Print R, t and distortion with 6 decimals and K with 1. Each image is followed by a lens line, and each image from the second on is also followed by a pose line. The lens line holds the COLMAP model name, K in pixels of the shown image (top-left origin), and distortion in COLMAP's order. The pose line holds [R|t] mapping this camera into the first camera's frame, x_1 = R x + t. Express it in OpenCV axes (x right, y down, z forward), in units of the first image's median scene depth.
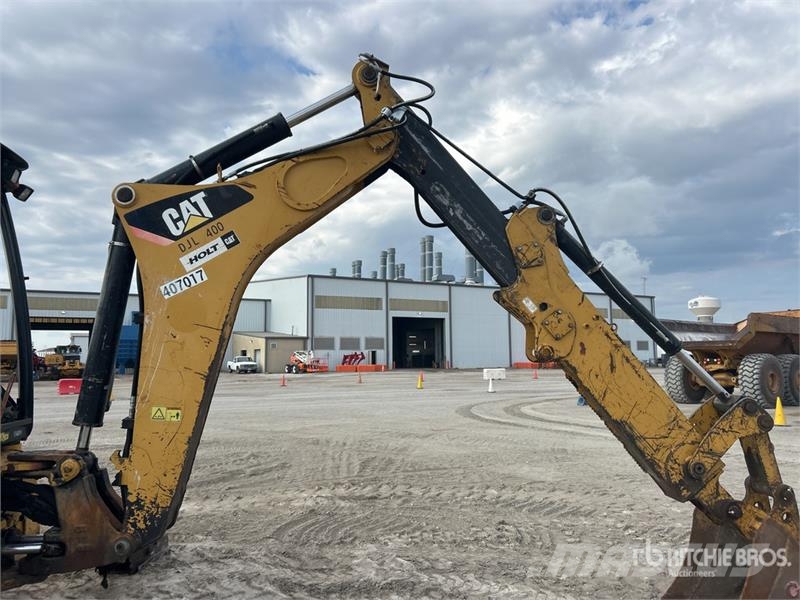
lens RADIAL K [[591.7, 0, 404.1], [0, 591.7, 294.4], [0, 0, 1]] dist [0.063762, -0.079878]
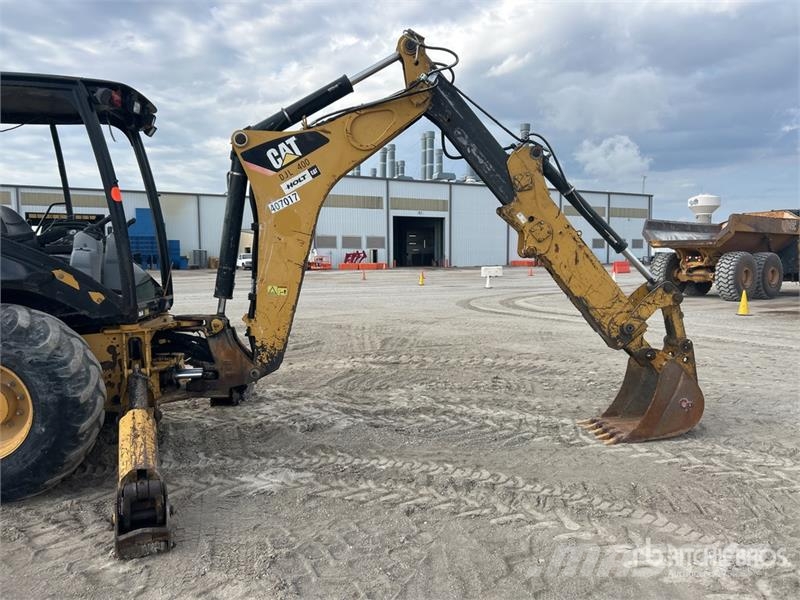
lens RADIAL K [[595.1, 0, 405.1], [0, 595.1, 300.1], [0, 0, 1]] dist [0.073571, -0.082866]
pose [[0.999974, 0.002553, 0.006728, -0.062377], [-0.003717, 0.983799, 0.179237, -0.034715], [-0.006161, -0.179258, 0.983783, -0.357464]]
